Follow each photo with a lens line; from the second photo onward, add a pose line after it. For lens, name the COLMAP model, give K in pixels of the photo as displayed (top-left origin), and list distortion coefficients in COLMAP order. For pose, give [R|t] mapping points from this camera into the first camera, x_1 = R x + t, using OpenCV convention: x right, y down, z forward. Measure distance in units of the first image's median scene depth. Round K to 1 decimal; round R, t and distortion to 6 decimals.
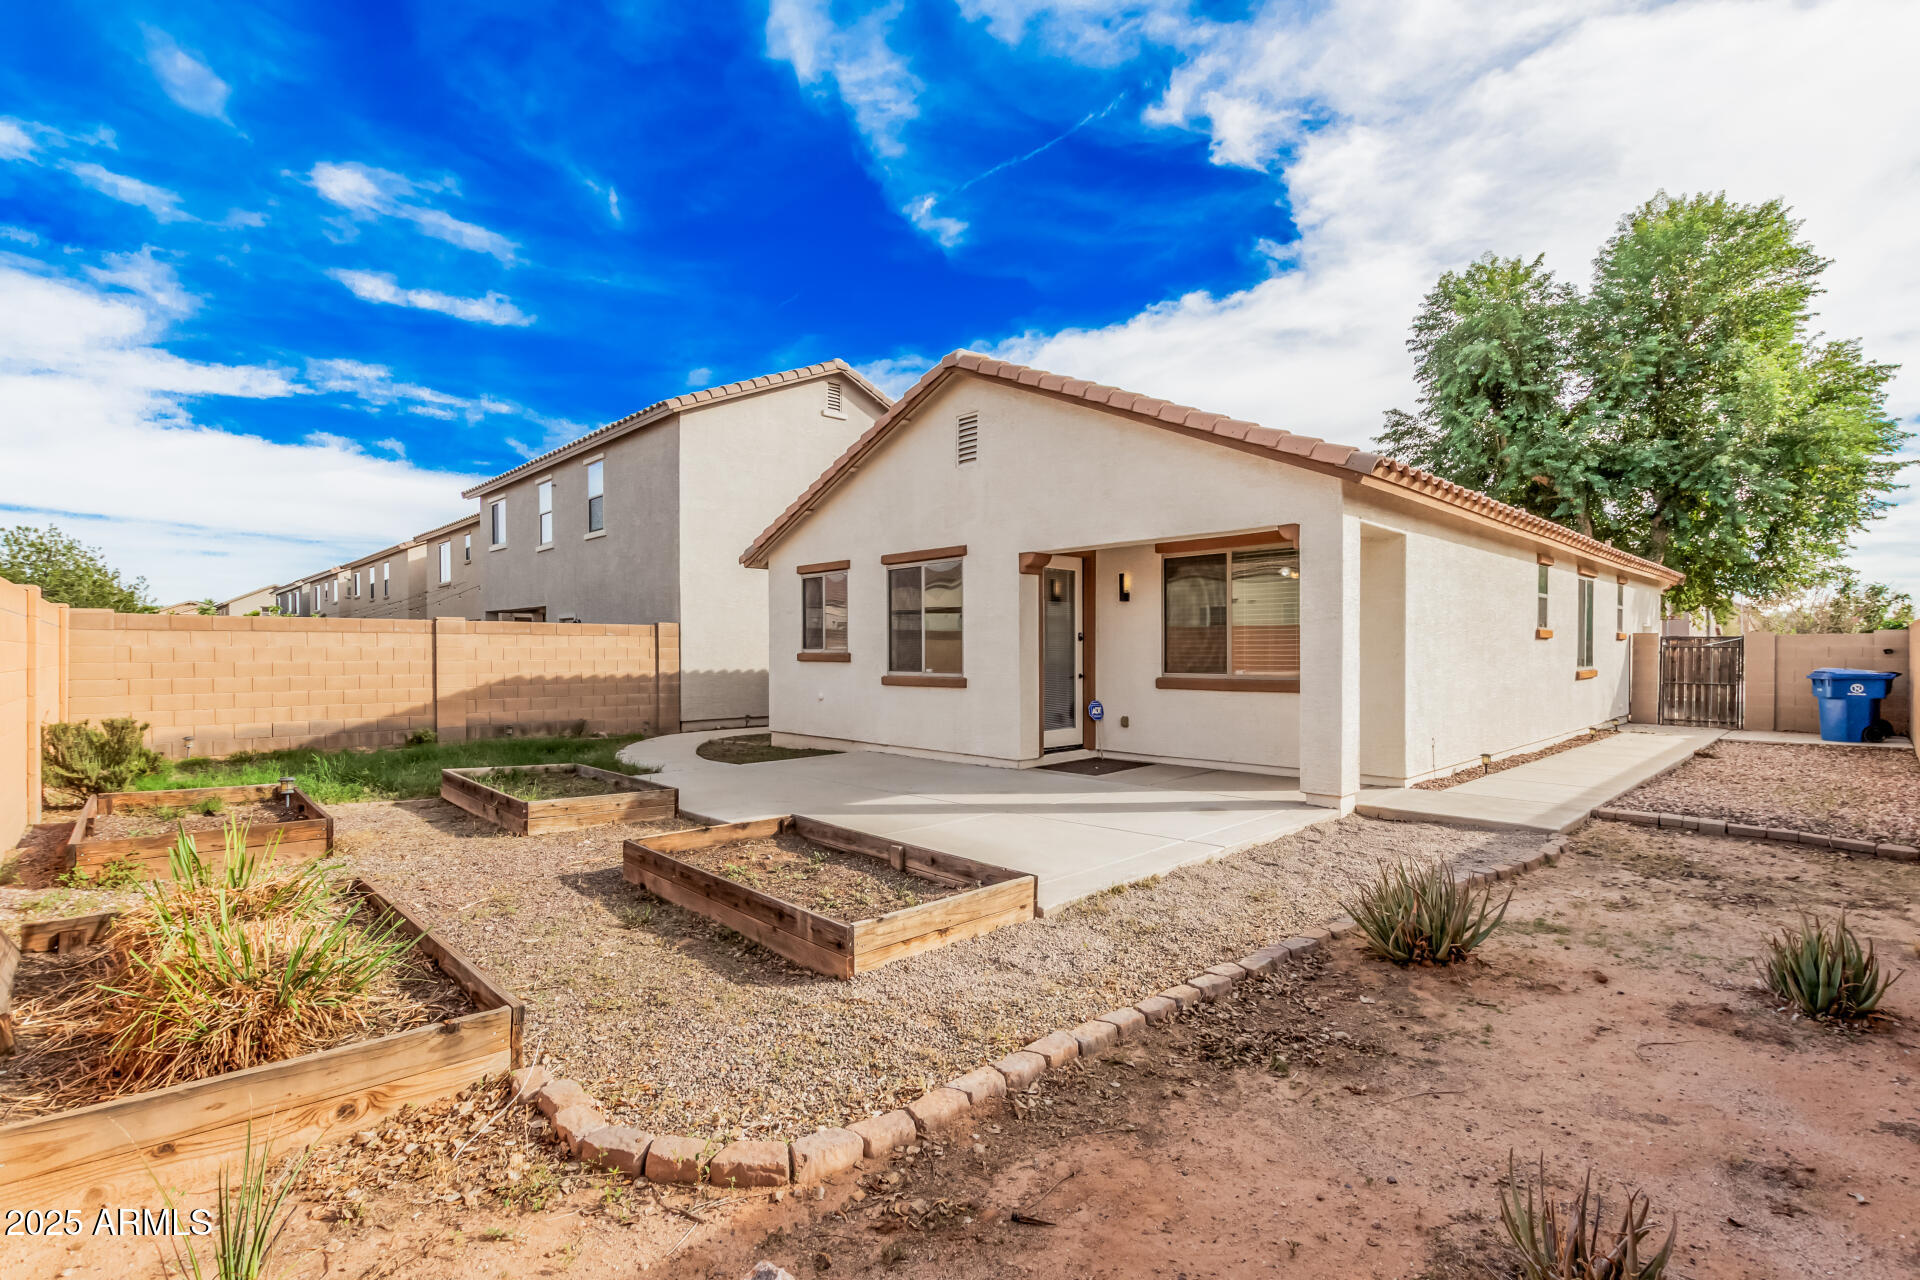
lens RADIAL K [[879.4, 0, 966.7], [0, 879.4, 646.6], [0, 0, 1]] dist [0.002344, -0.001193]
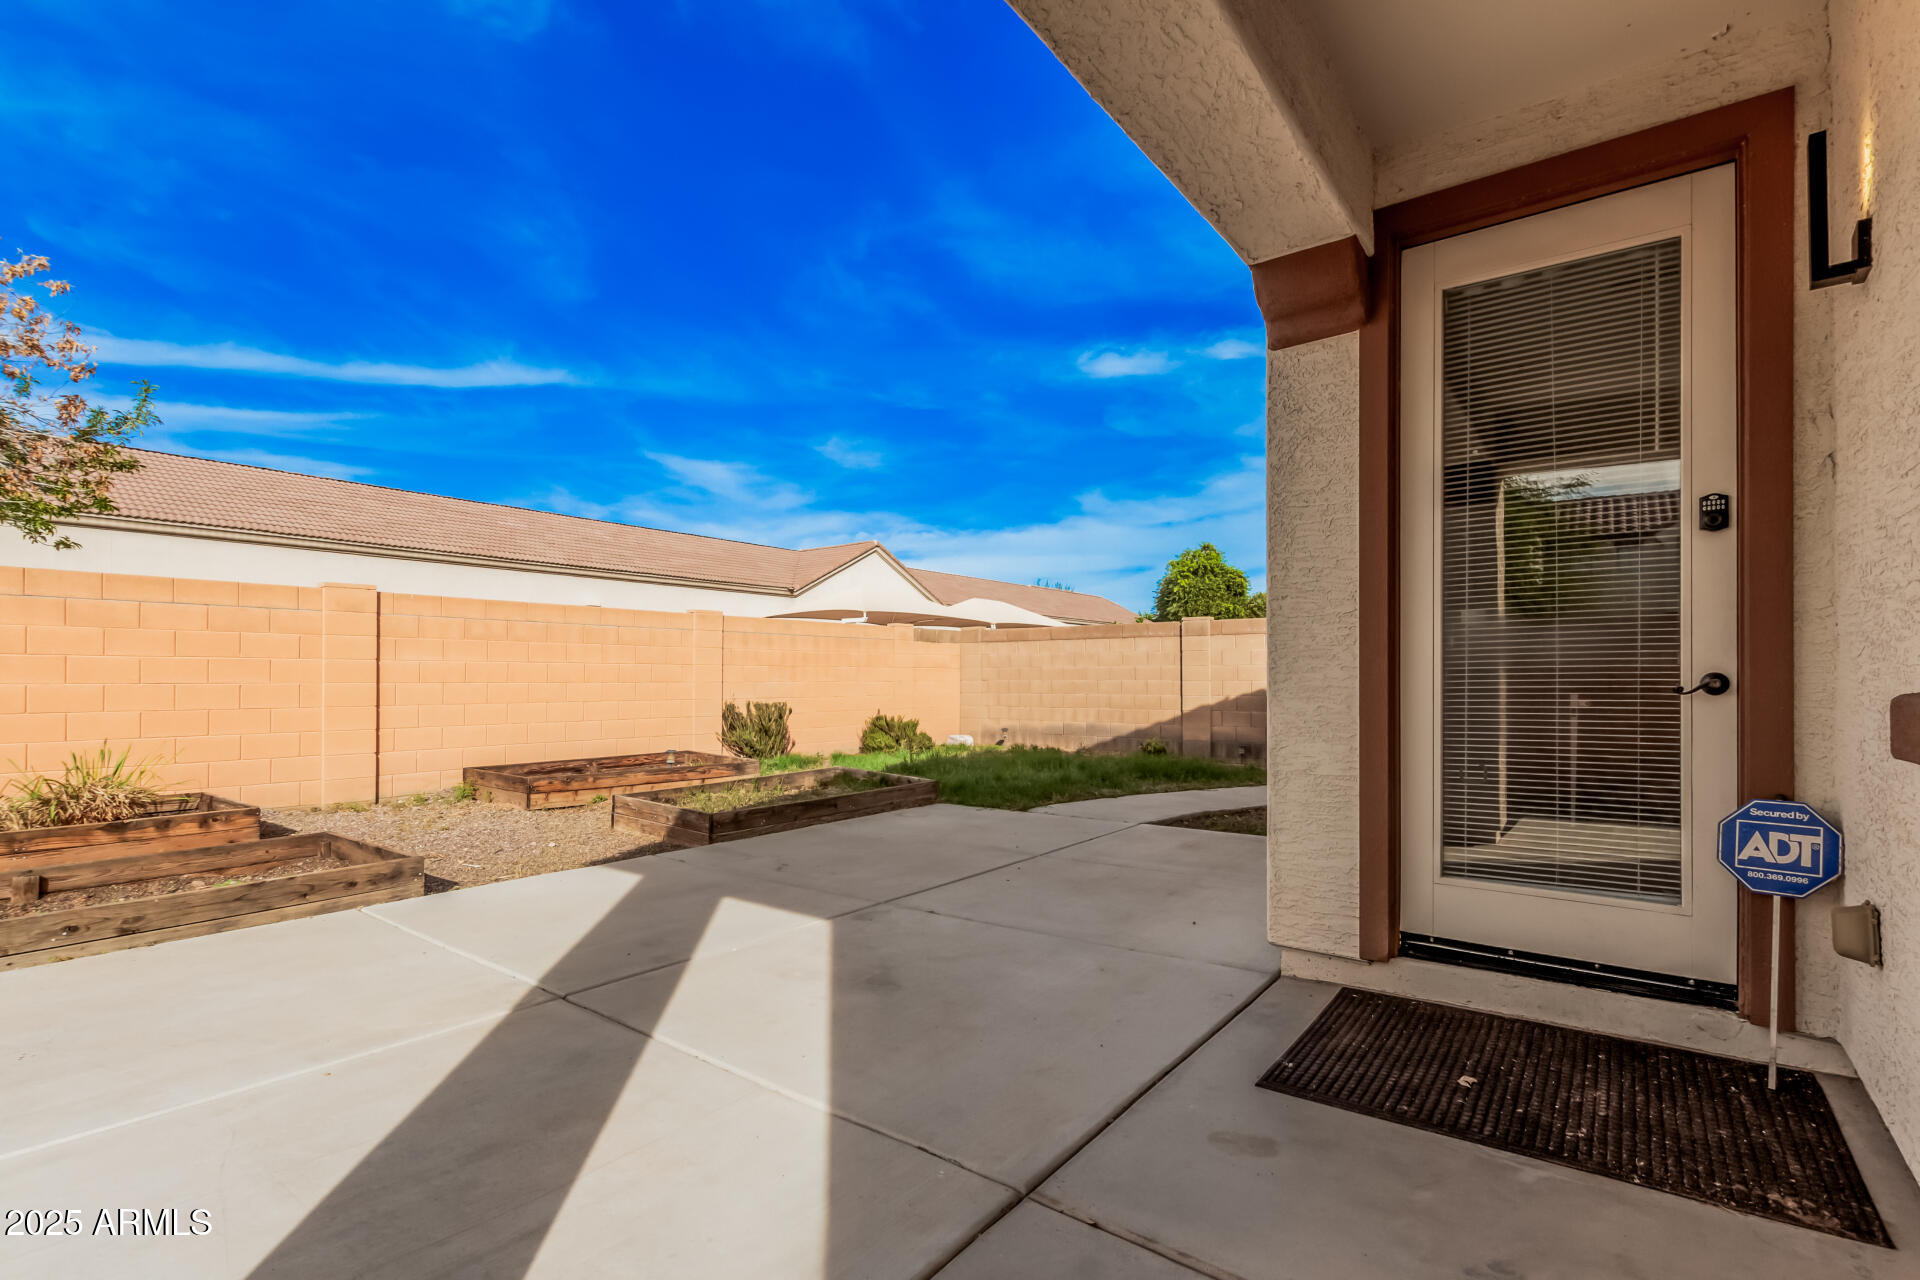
lens RADIAL K [[879.4, 0, 966.7], [0, 879.4, 646.6], [0, 0, 1]] dist [0.002344, -0.001193]
pose [[0.159842, -0.036086, -0.986483, 0.272359], [0.005294, 0.999349, -0.035698, 0.027866], [0.987128, 0.000483, 0.159929, 0.647727]]
